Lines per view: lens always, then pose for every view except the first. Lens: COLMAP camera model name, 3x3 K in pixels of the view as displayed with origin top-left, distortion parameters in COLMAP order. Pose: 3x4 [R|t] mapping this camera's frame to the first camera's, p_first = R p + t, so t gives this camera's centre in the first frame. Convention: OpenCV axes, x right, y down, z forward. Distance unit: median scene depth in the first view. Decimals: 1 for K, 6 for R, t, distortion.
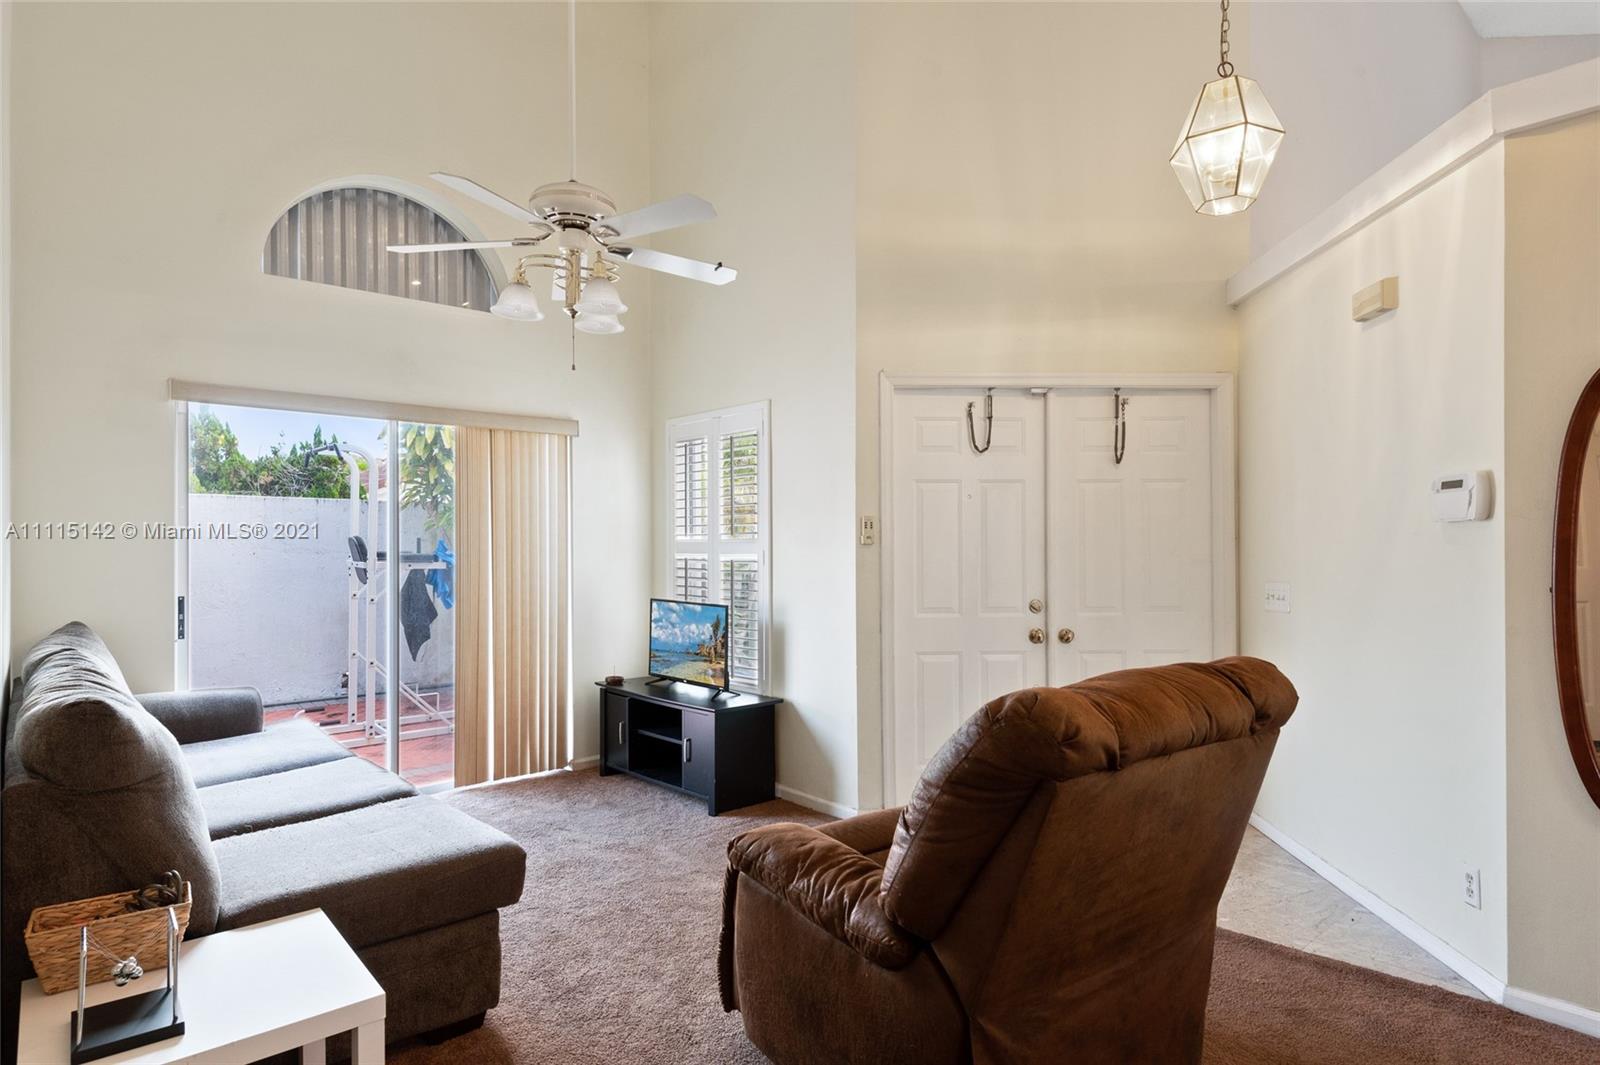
lens RADIAL K [[878.1, 0, 793.7], [0, 878.1, 538.0], [0, 0, 1]] dist [-0.000753, -0.001571]
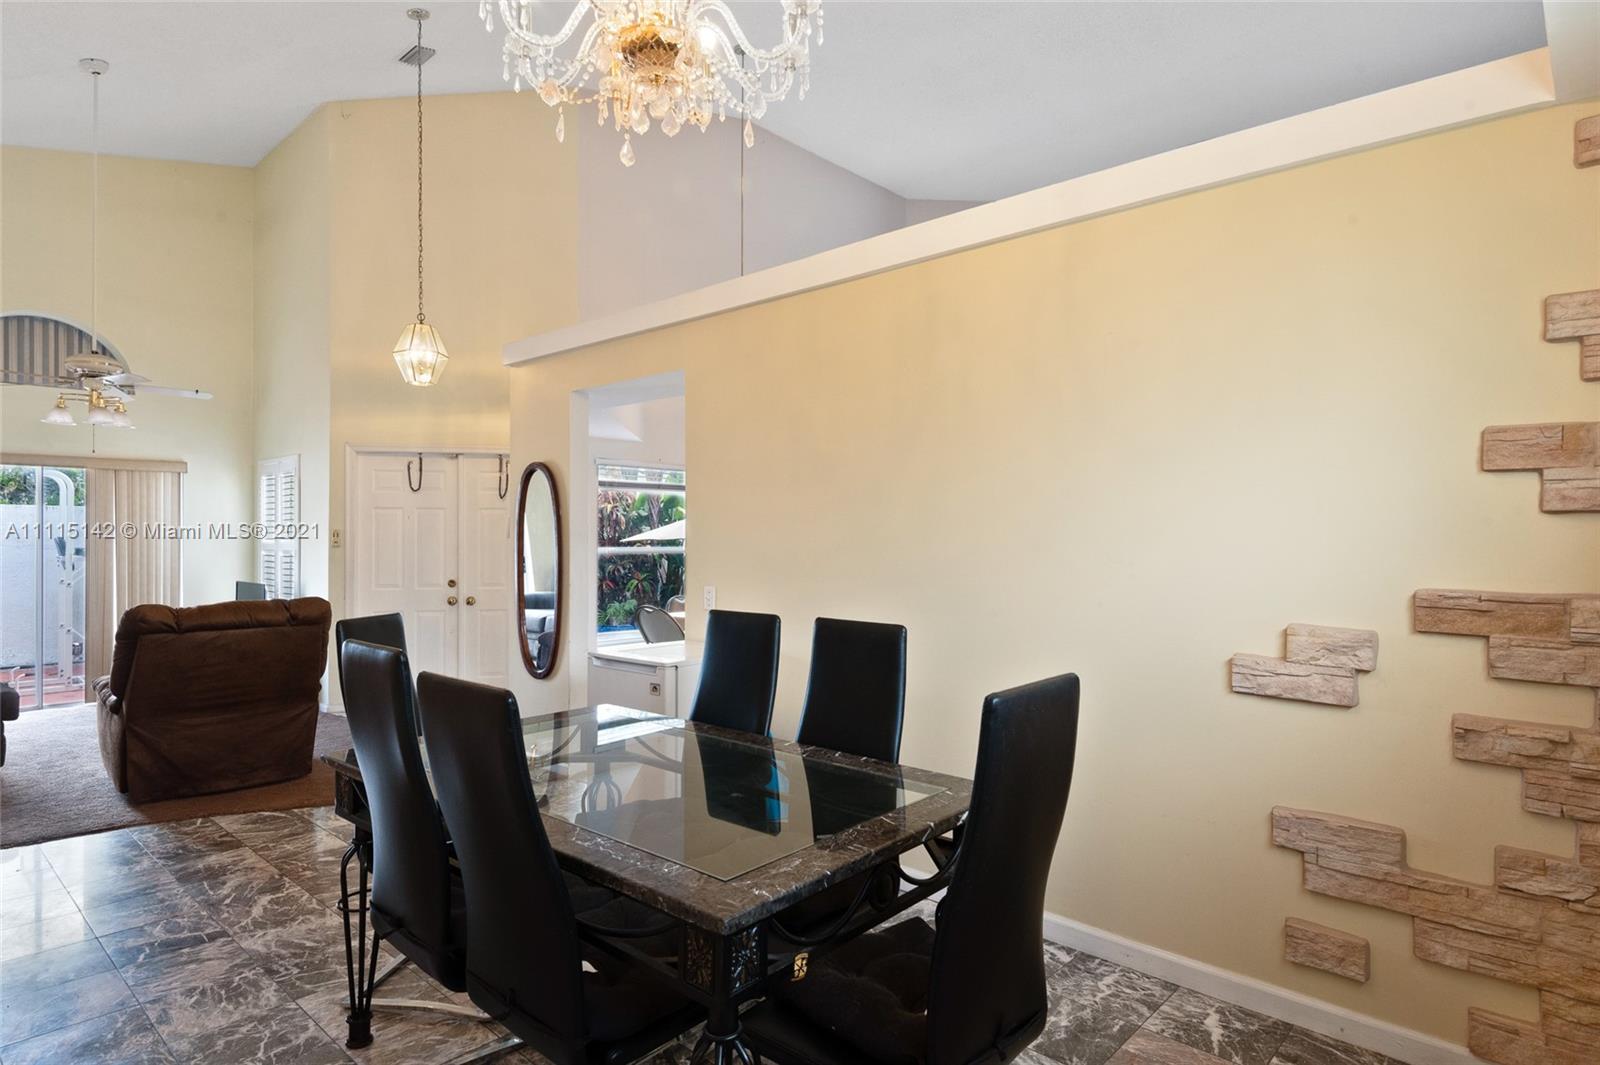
lens RADIAL K [[878.1, 0, 804.3], [0, 878.1, 536.6], [0, 0, 1]] dist [-0.000753, -0.001571]
pose [[0.992464, 0.004397, 0.122455, 0.738557], [-0.005185, 0.999968, 0.006117, -0.025479], [-0.122424, -0.006706, 0.992455, -0.743366]]
